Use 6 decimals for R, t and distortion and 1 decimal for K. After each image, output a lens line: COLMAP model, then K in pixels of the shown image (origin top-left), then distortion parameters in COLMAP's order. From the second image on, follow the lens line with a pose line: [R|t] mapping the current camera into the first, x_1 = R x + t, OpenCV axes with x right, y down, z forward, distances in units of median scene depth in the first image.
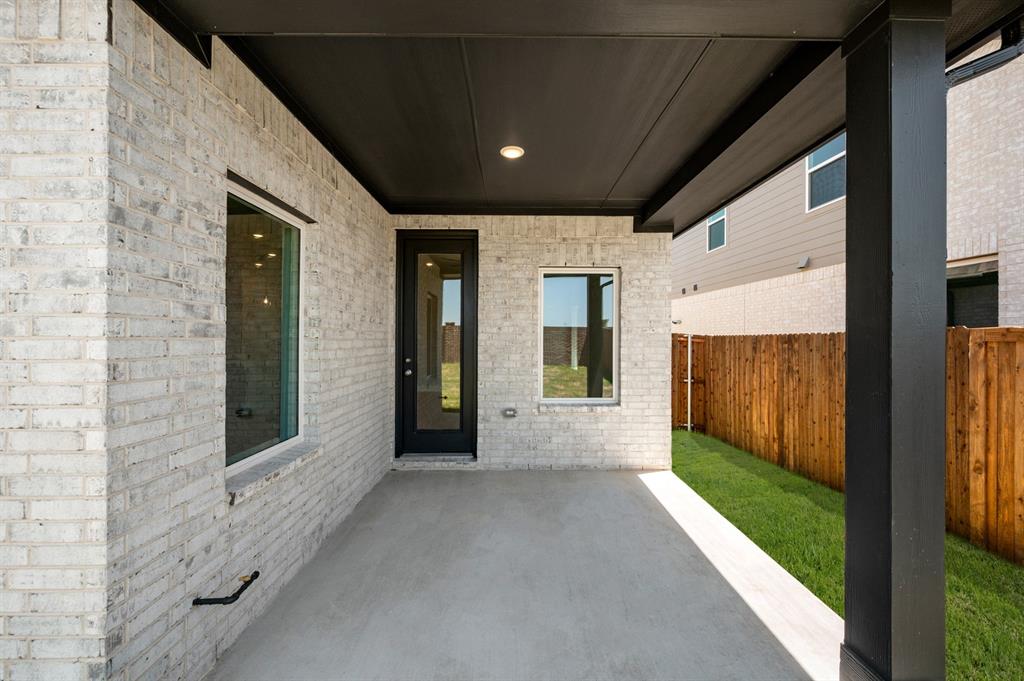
lens RADIAL K [[402.1, 0, 513.0], [0, 402.1, 337.8], [0, 0, 1]] dist [-0.000654, -0.000210]
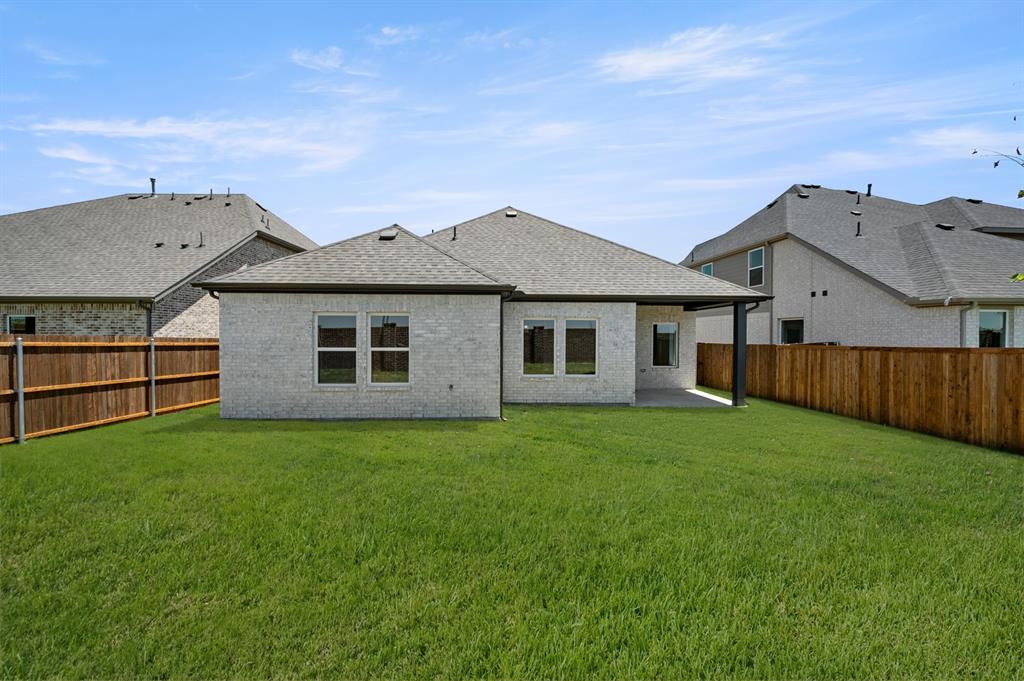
lens RADIAL K [[402.1, 0, 513.0], [0, 402.1, 337.8], [0, 0, 1]] dist [-0.000654, -0.000210]
pose [[0.999387, 0.003322, 0.034855, -1.089901], [-0.003769, 0.999912, 0.012756, -0.094446], [-0.034810, -0.012880, 0.999311, -1.984369]]
